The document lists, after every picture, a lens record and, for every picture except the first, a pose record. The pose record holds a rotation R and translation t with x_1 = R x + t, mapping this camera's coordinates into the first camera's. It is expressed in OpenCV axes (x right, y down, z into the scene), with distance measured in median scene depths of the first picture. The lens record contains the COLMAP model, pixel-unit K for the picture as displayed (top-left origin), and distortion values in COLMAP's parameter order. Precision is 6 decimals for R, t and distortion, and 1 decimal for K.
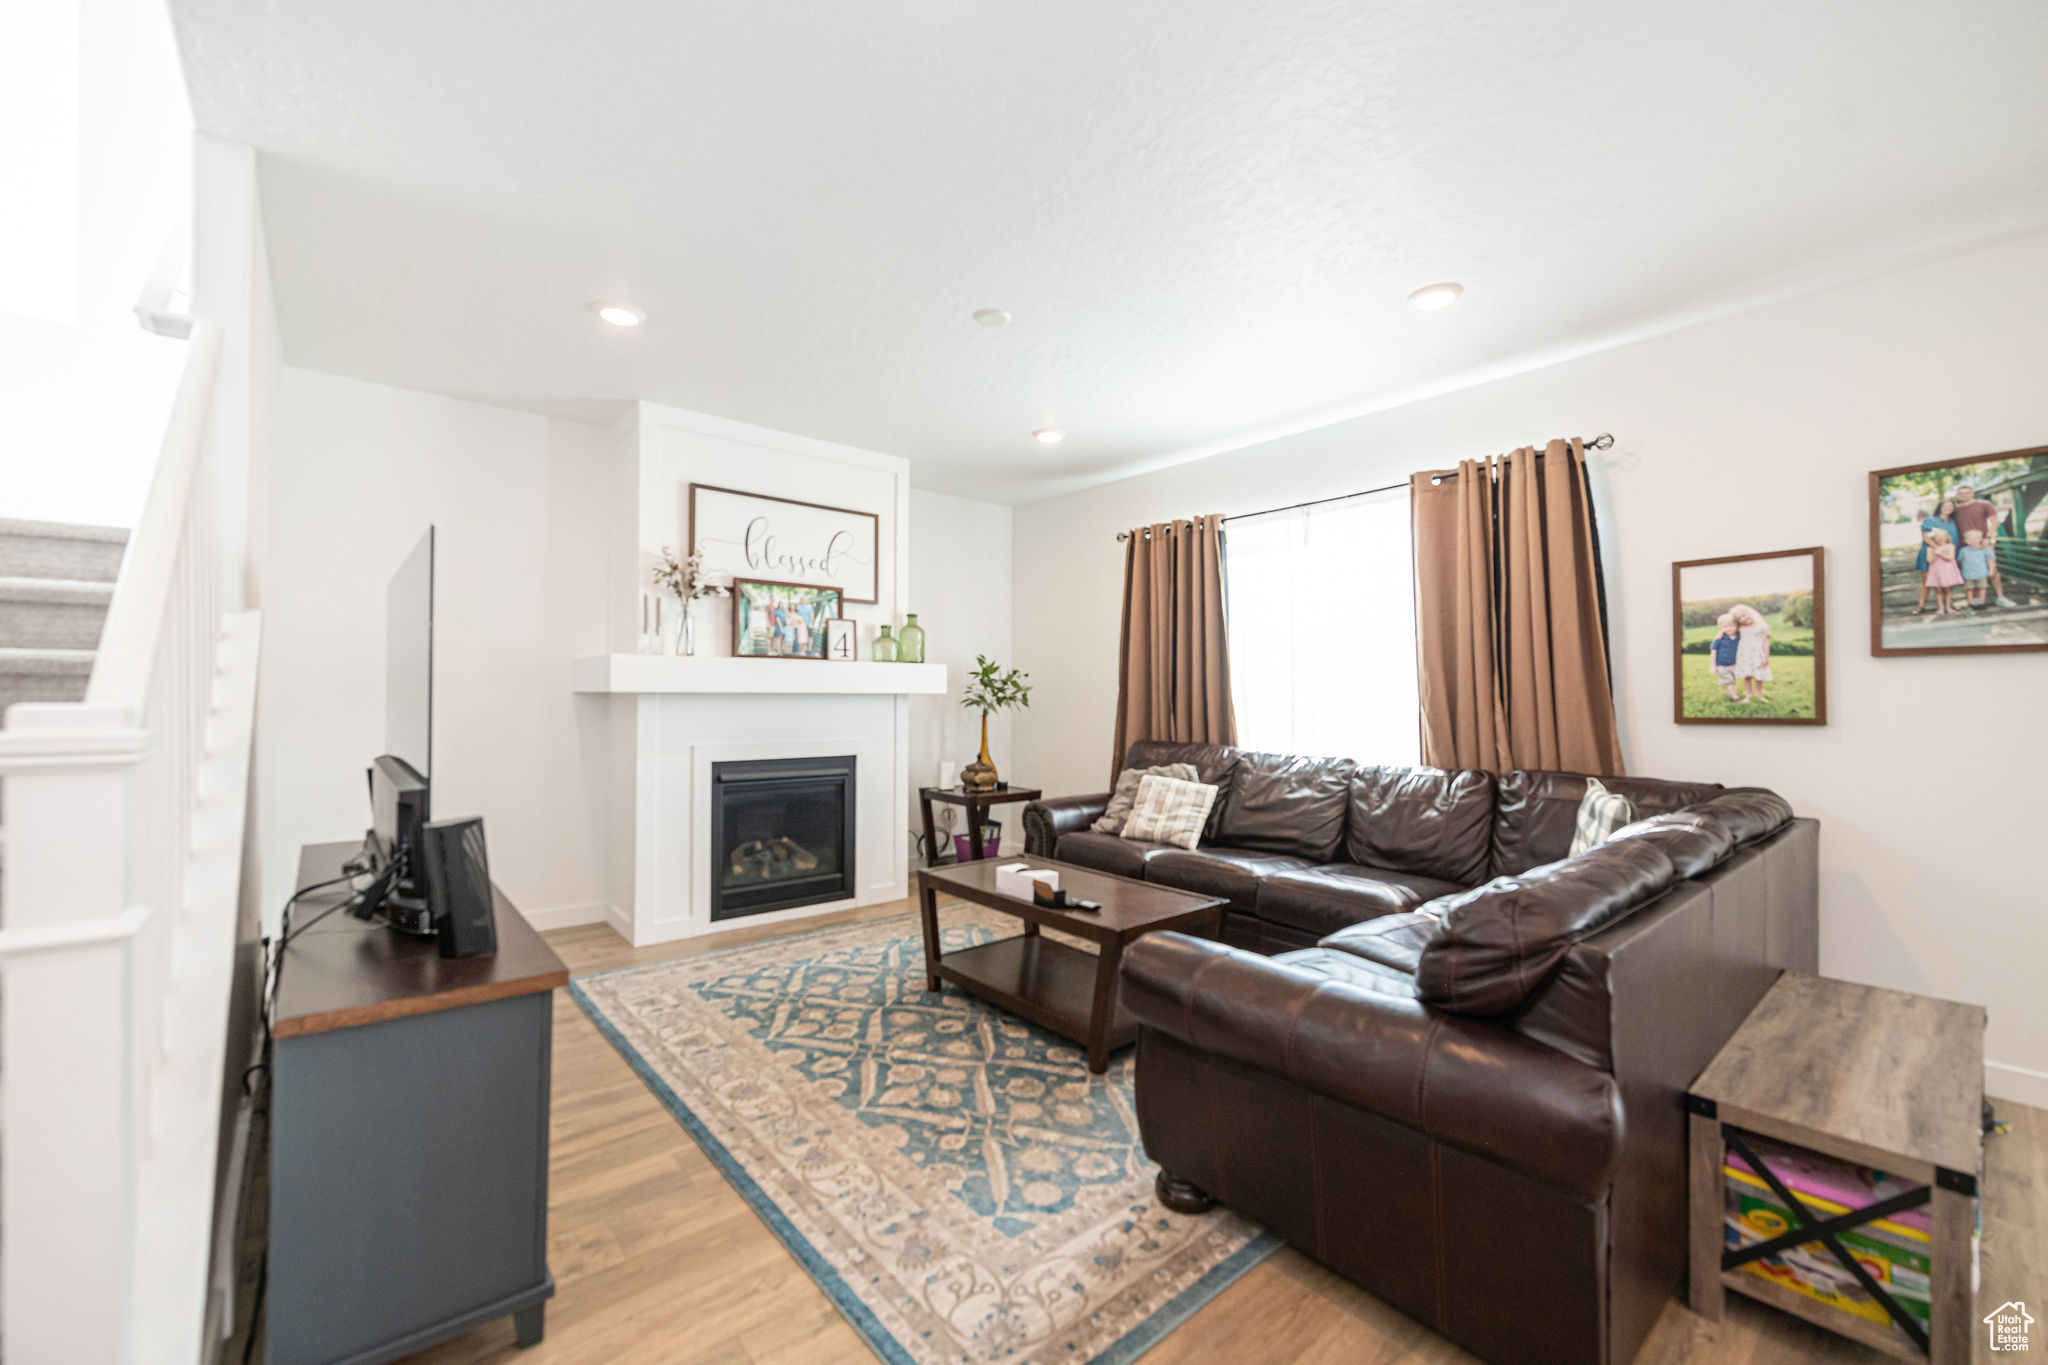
lens RADIAL K [[836.6, 0, 1016.2], [0, 836.6, 694.7], [0, 0, 1]] dist [-0.001565, -0.000460]
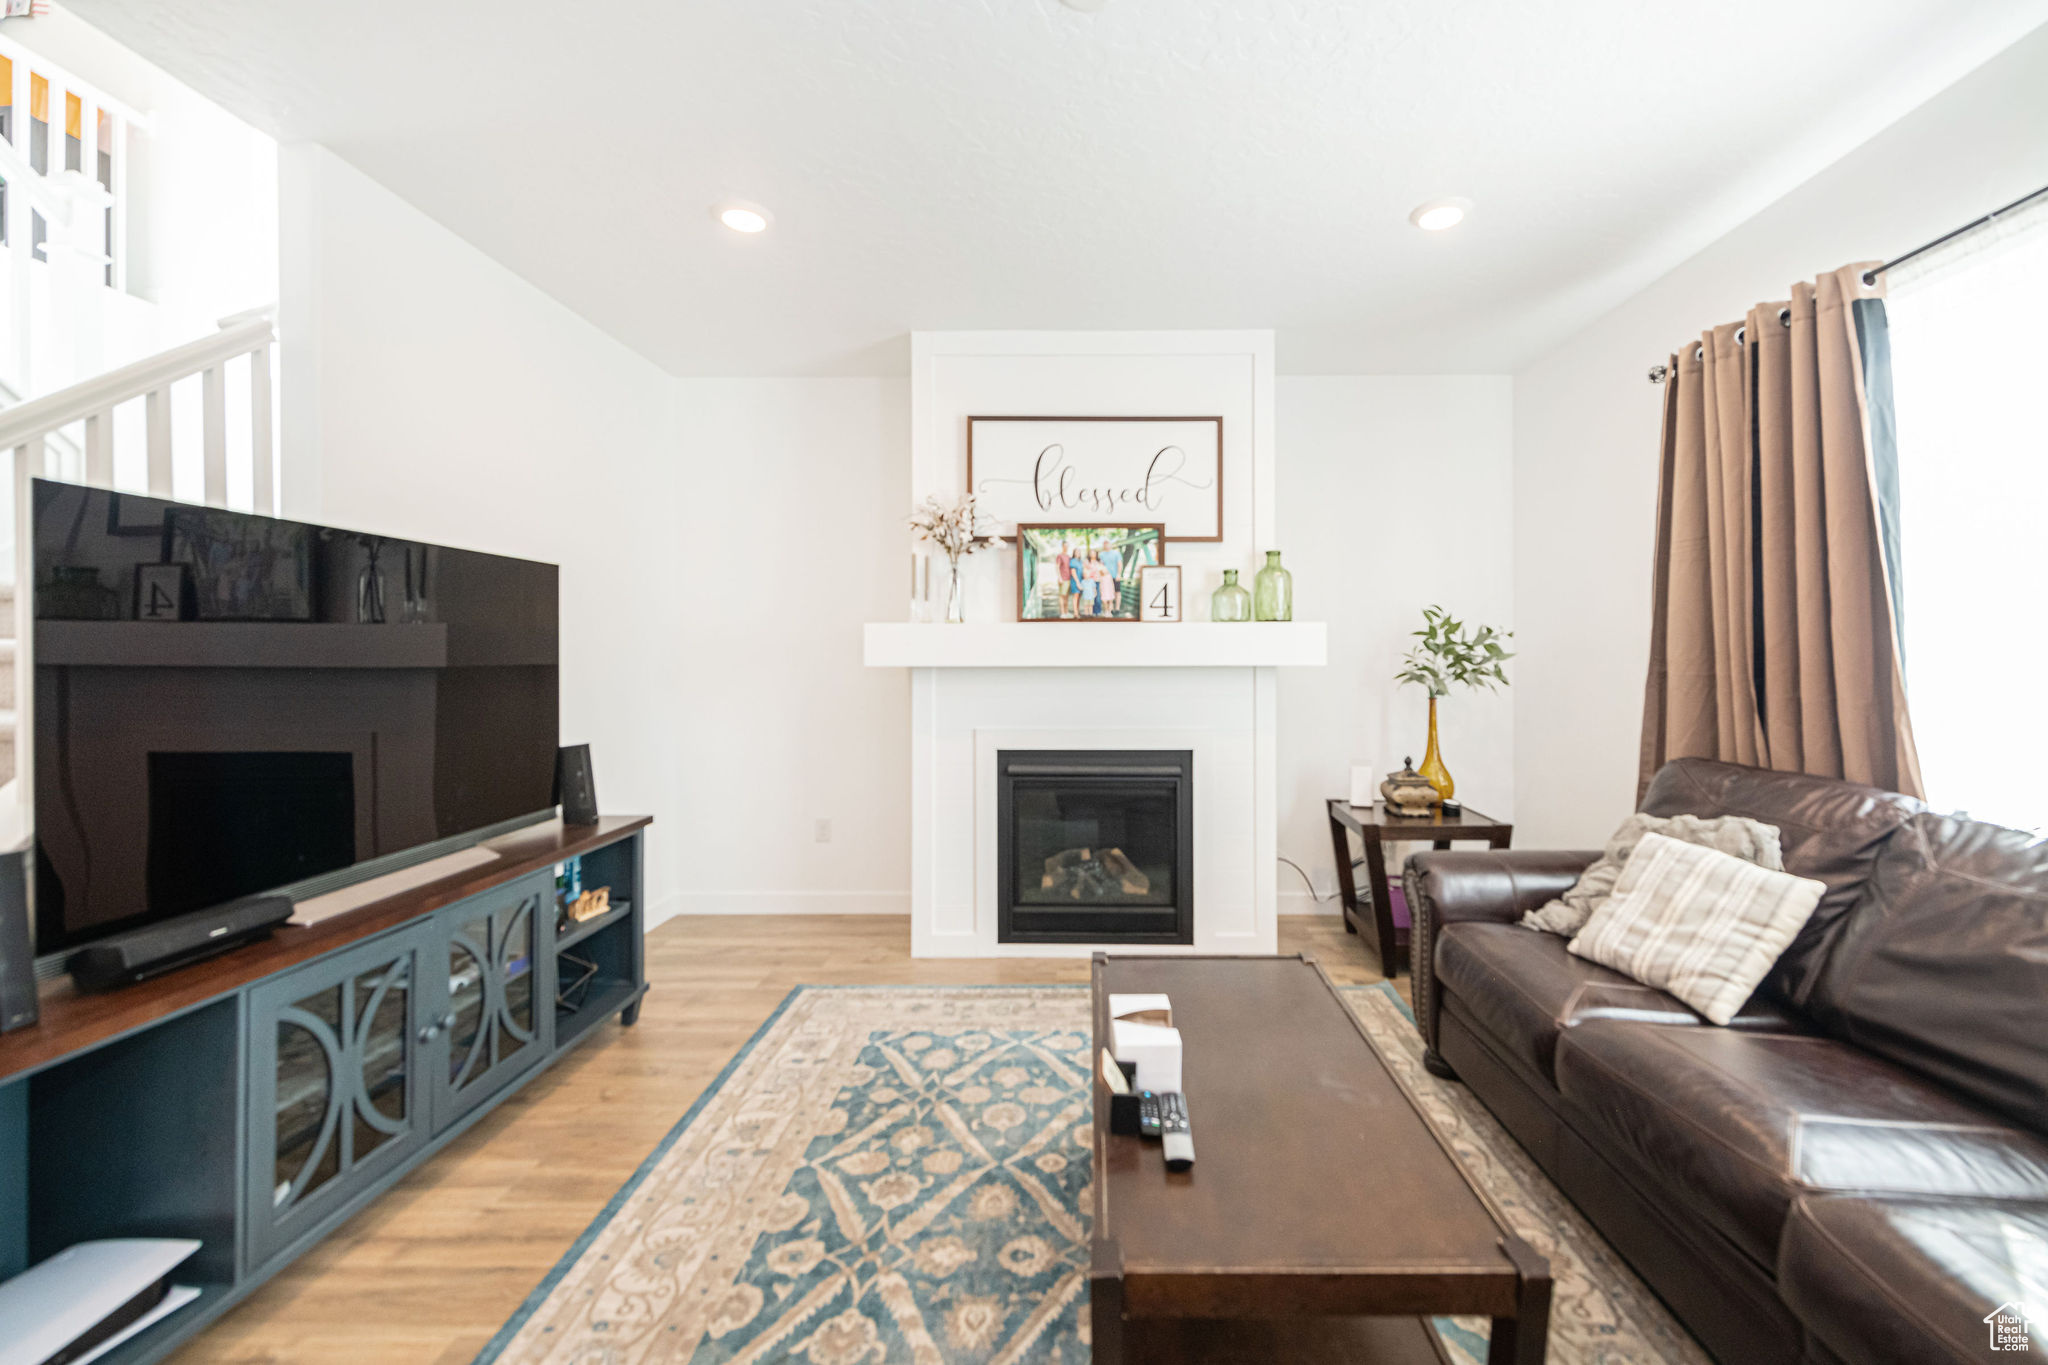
lens RADIAL K [[853.9, 0, 1022.6], [0, 853.9, 663.0], [0, 0, 1]] dist [-0.000617, -0.003540]
pose [[0.757553, -0.001418, -0.652772, 0.206514], [0.005889, 0.999972, 0.004662, -0.009525], [0.652747, -0.007376, 0.757540, 0.380505]]
